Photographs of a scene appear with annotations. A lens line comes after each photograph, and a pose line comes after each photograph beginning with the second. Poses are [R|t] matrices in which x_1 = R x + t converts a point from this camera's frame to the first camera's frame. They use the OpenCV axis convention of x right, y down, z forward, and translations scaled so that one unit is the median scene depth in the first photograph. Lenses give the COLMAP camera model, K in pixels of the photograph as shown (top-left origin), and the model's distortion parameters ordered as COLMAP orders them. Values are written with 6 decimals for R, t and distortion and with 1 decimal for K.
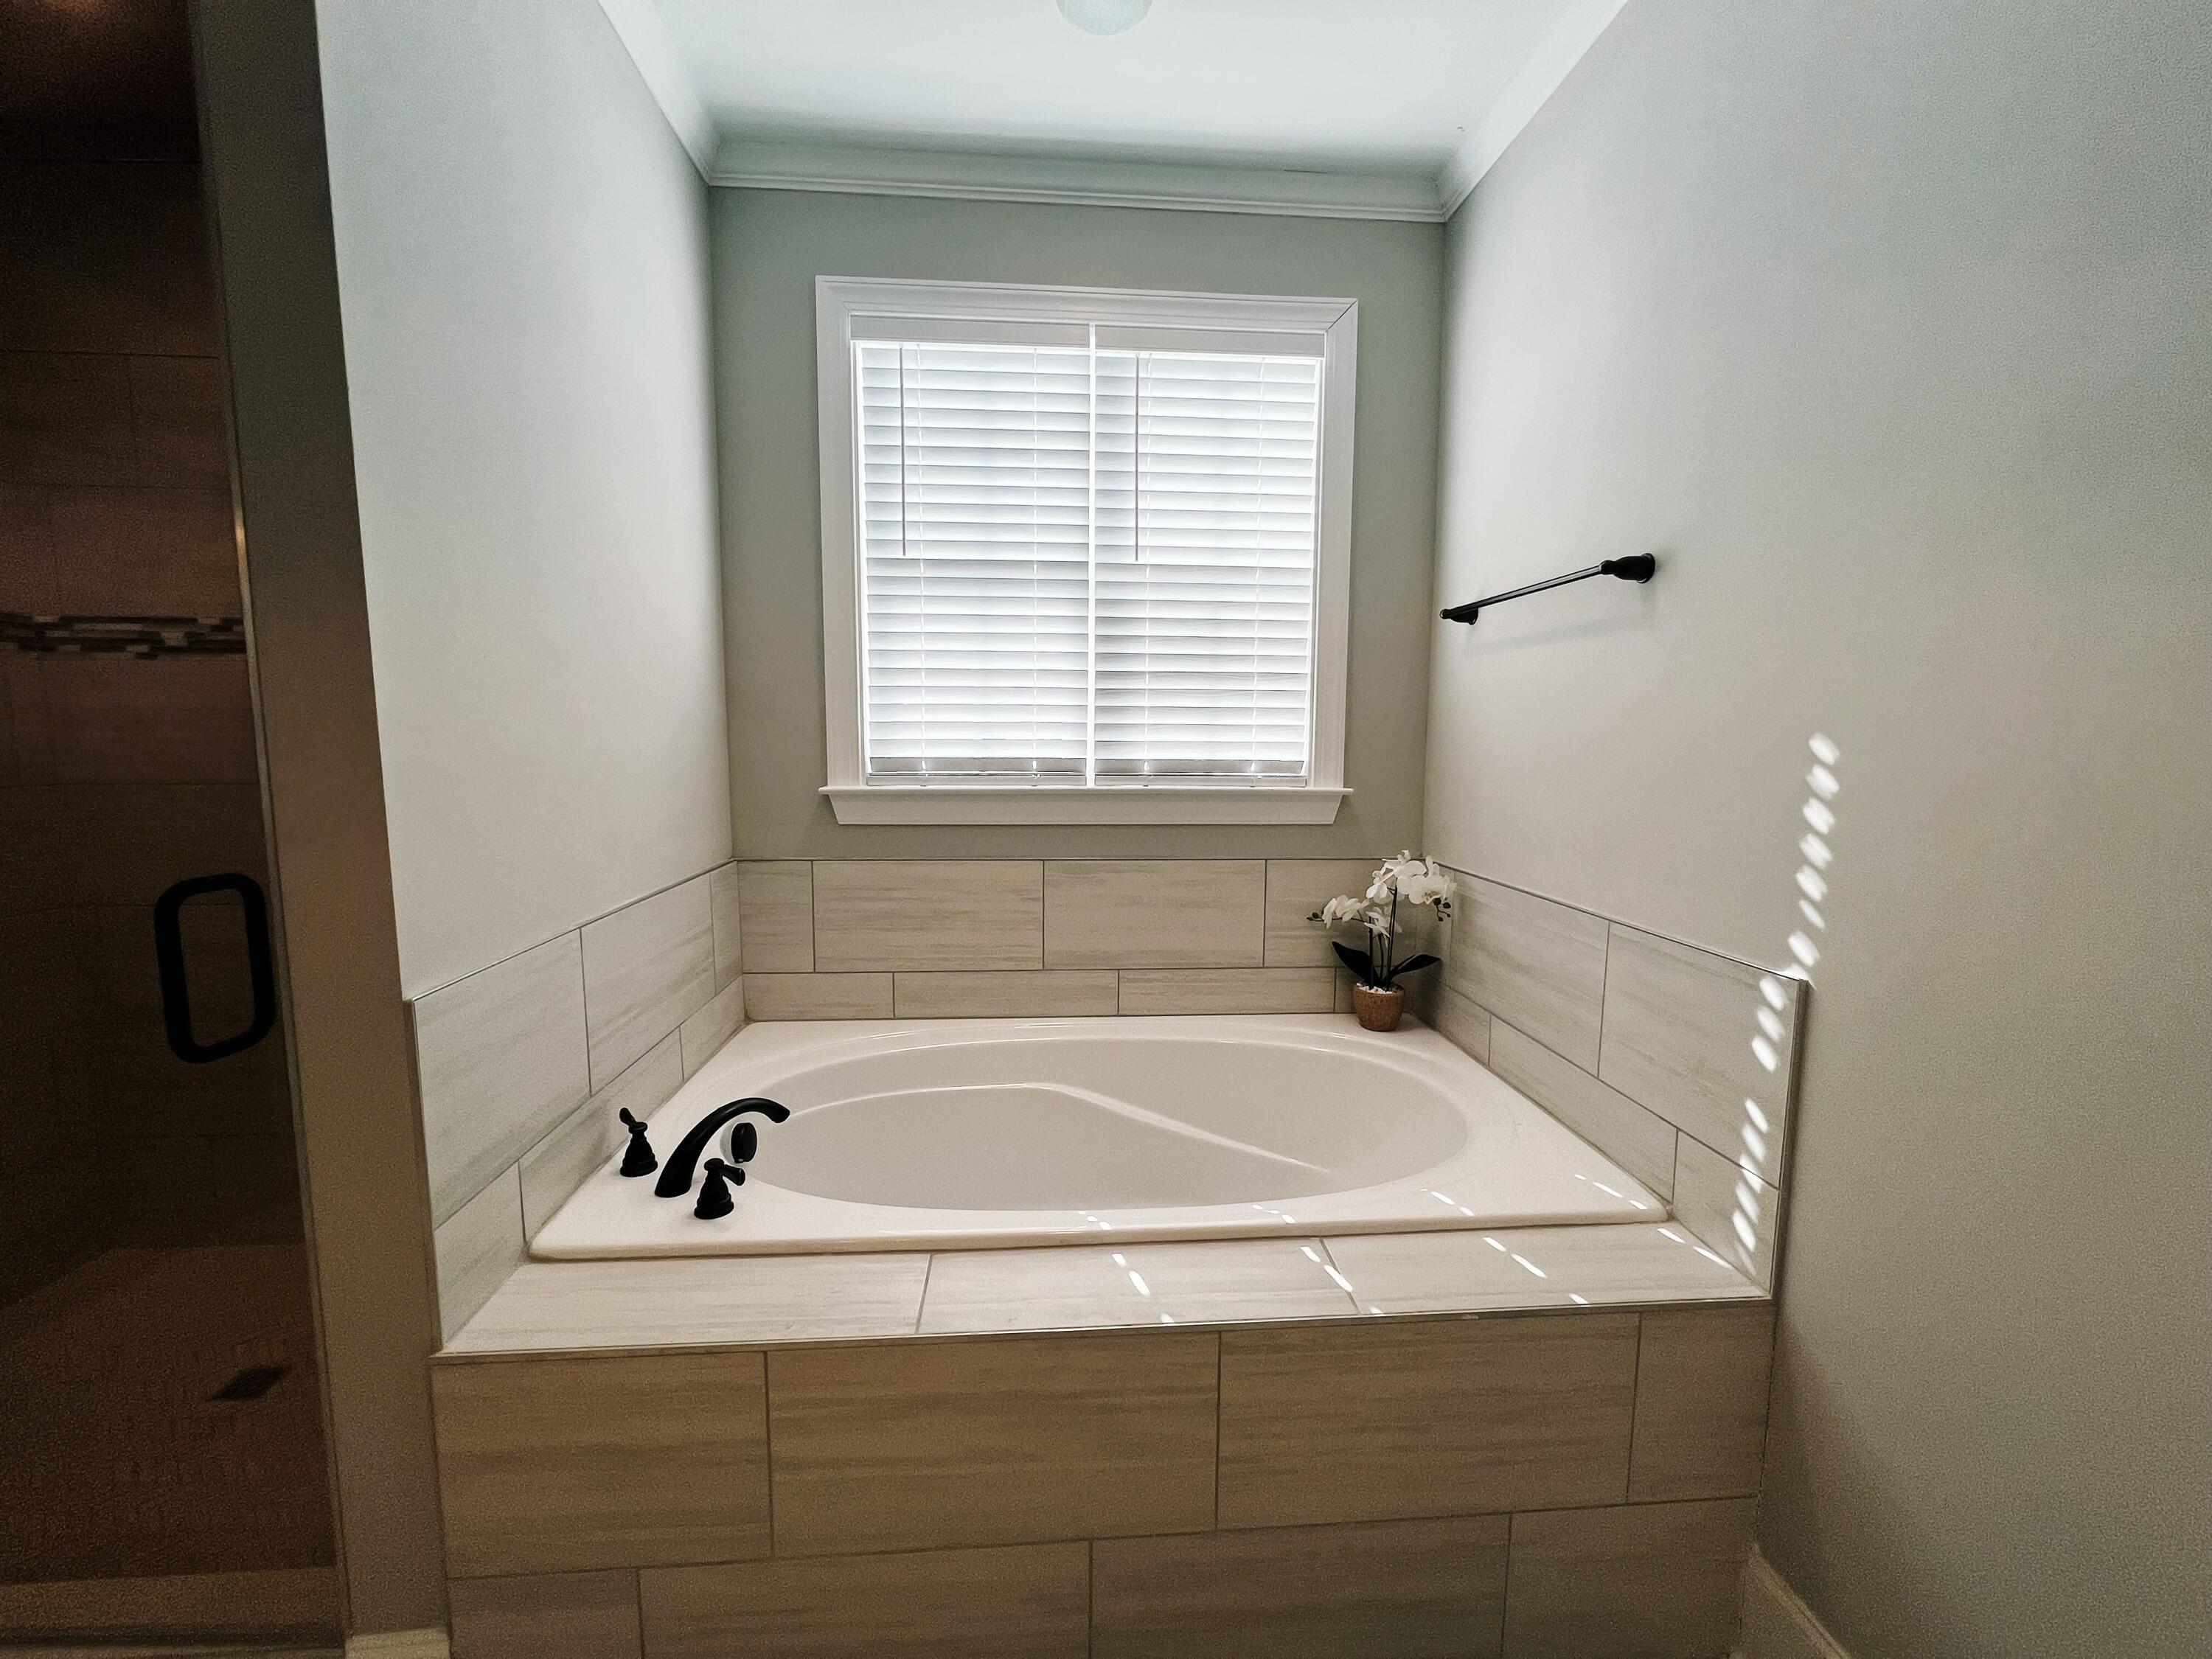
lens RADIAL K [[880.2, 0, 1106.1], [0, 880.2, 830.2], [0, 0, 1]] dist [-0.001013, 0.000277]
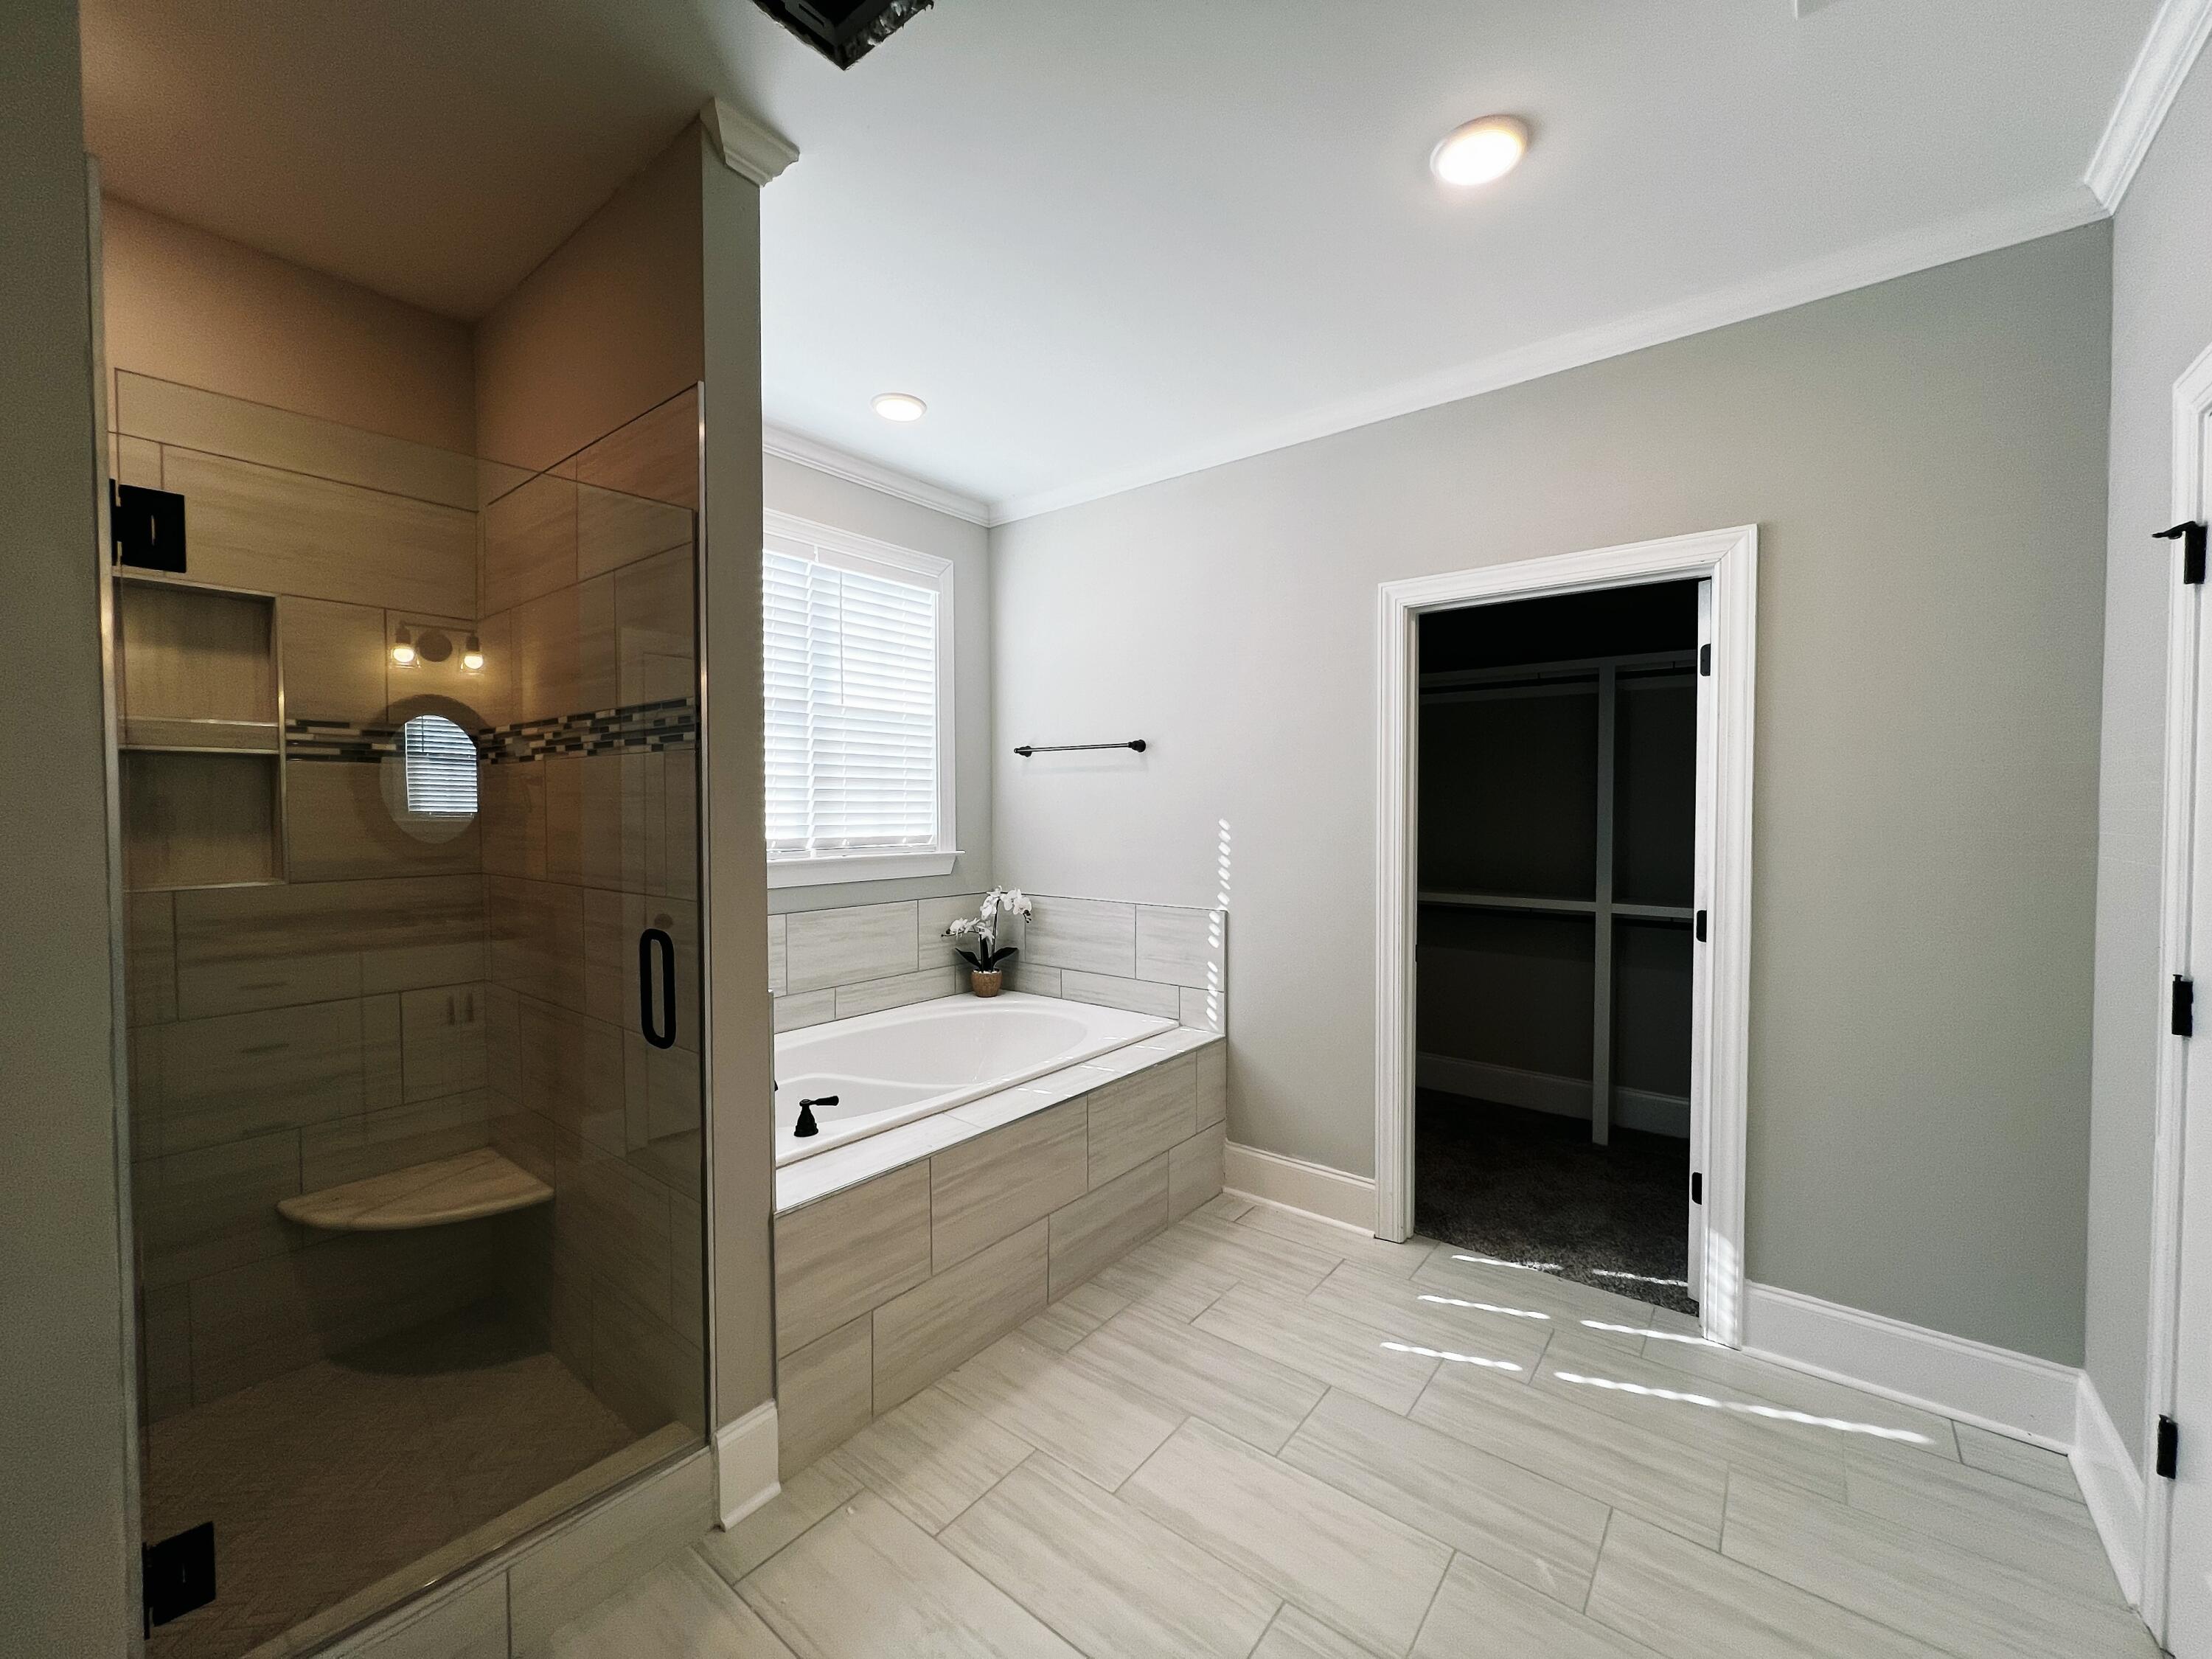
lens RADIAL K [[880.2, 0, 1106.1], [0, 880.2, 830.2], [0, 0, 1]] dist [-0.001013, 0.000277]
pose [[0.677427, -0.027000, 0.735094, -0.932841], [0.085270, 0.995472, -0.042016, 0.006461], [-0.730631, 0.091144, 0.676662, -0.376769]]
